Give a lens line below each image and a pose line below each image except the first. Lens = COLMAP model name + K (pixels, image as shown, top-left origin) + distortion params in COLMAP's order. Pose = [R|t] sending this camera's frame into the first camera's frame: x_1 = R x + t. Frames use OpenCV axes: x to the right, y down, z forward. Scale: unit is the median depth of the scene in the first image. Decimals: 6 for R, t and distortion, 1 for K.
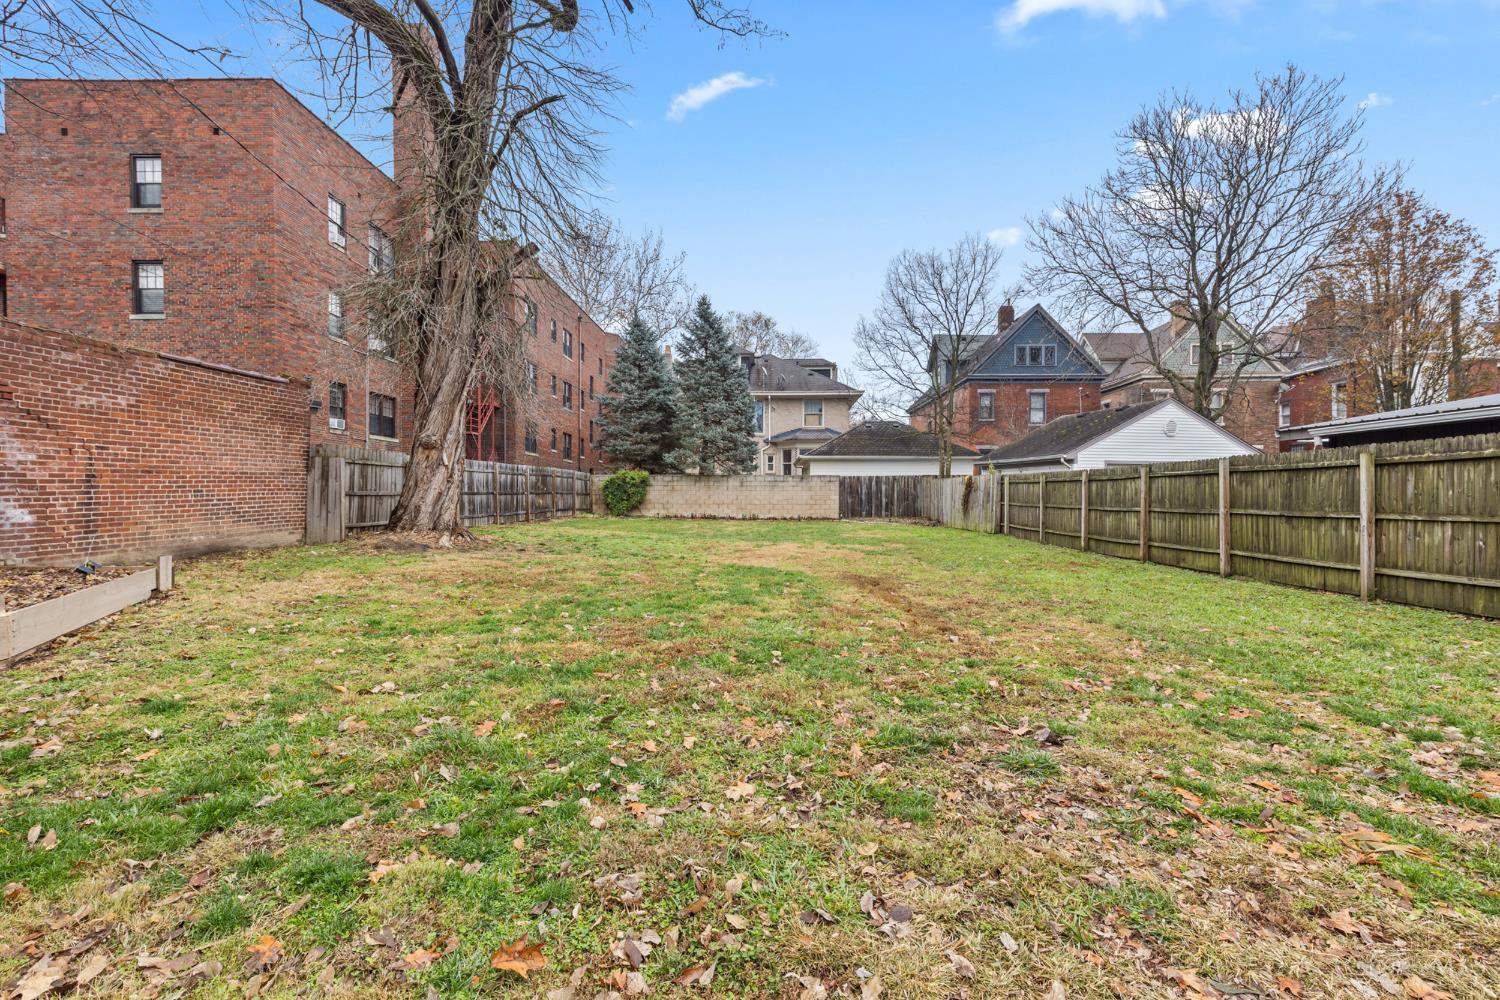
lens RADIAL K [[670.2, 0, 743.8], [0, 670.2, 496.2], [0, 0, 1]] dist [0.000183, 0.000024]
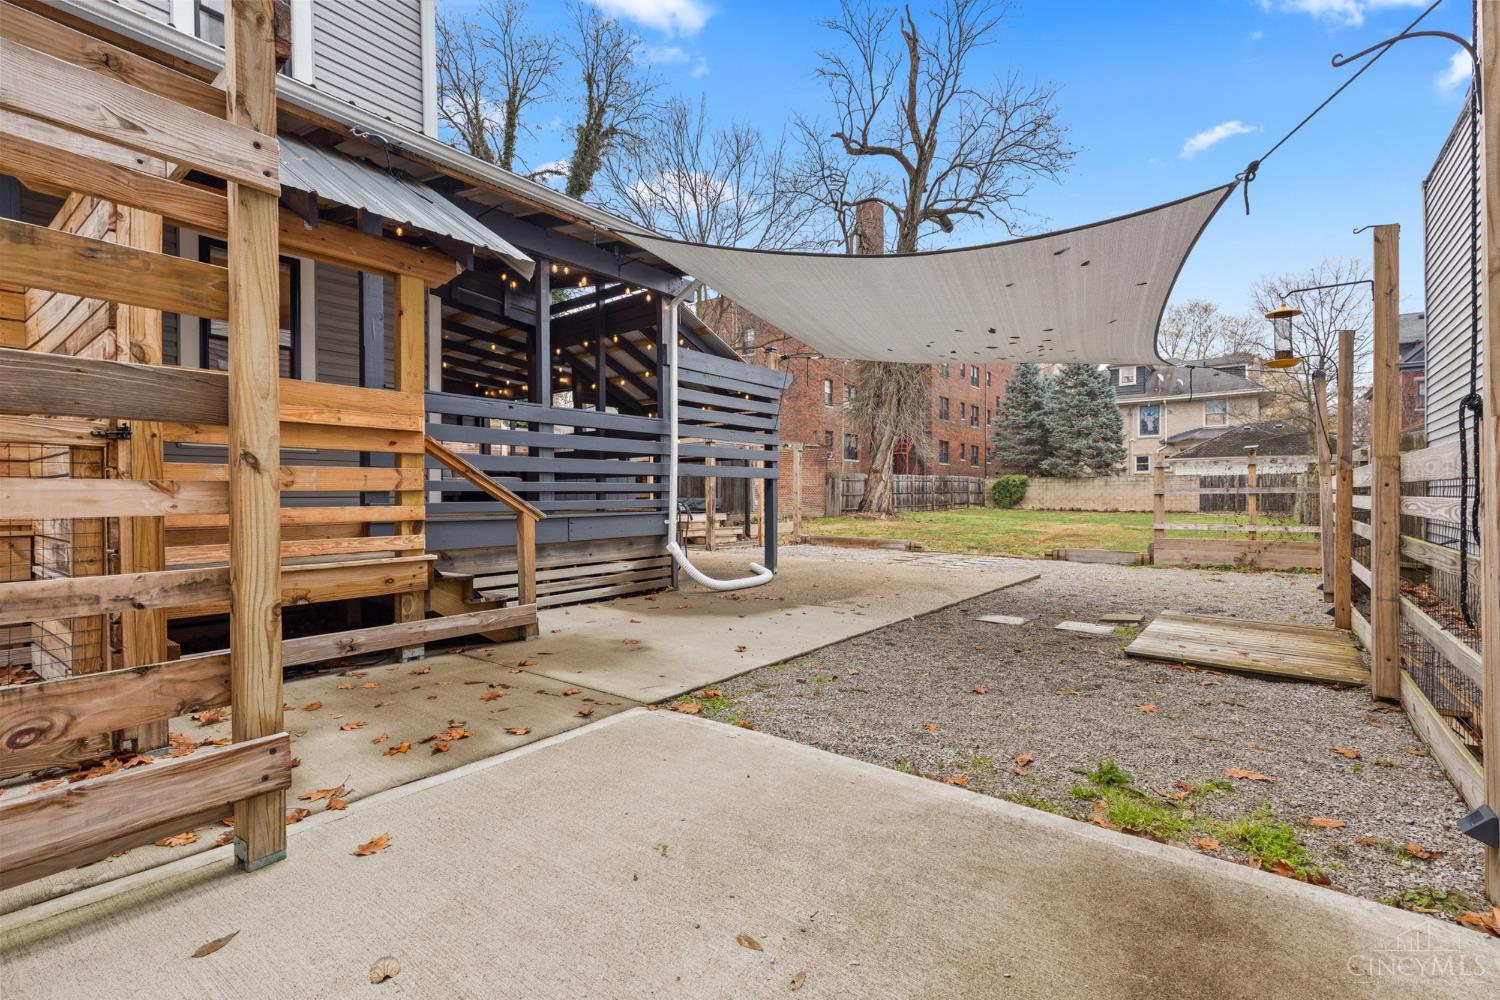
lens RADIAL K [[670.2, 0, 743.8], [0, 670.2, 496.2], [0, 0, 1]] dist [0.000183, 0.000024]
pose [[0.804654, -0.005364, -0.593720, 0.201765], [0.007701, 0.999969, 0.001403, -0.001697], [0.593694, -0.005701, 0.804671, -0.426234]]
